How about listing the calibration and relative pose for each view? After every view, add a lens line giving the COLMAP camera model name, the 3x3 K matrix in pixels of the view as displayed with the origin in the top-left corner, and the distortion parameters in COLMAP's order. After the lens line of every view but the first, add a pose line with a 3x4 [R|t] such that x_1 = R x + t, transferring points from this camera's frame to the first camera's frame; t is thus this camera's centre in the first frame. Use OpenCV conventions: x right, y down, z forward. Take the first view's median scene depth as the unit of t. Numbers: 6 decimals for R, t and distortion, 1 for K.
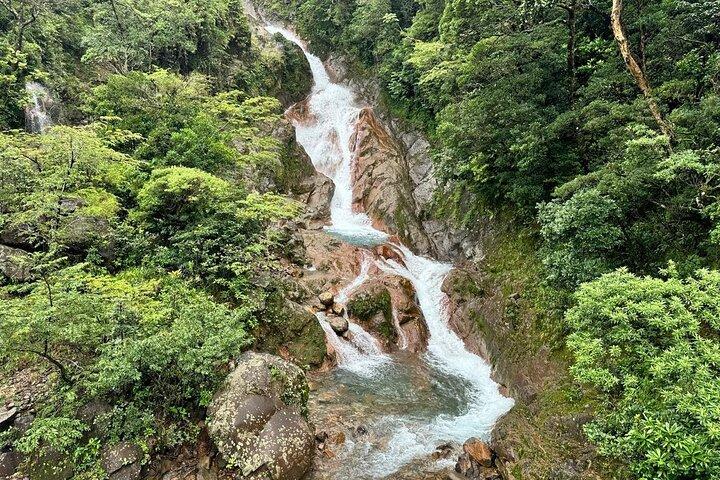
lens RADIAL K [[491.1, 0, 359.6], [0, 491.1, 209.9], [0, 0, 1]] dist [0.066677, -0.088345]
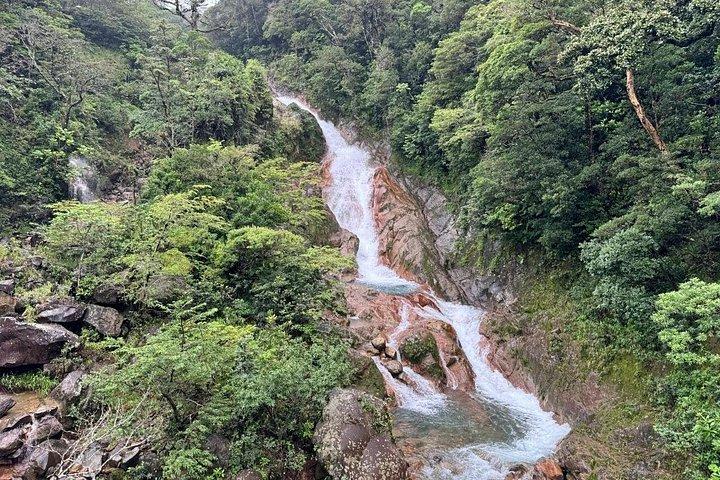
lens RADIAL K [[491.1, 0, 359.6], [0, 491.1, 209.9], [0, 0, 1]] dist [0.066677, -0.088345]
pose [[0.998897, -0.042500, 0.019978, -0.122725], [0.044543, 0.992205, -0.116383, 0.014843], [-0.014876, 0.117145, 0.993003, -0.107750]]
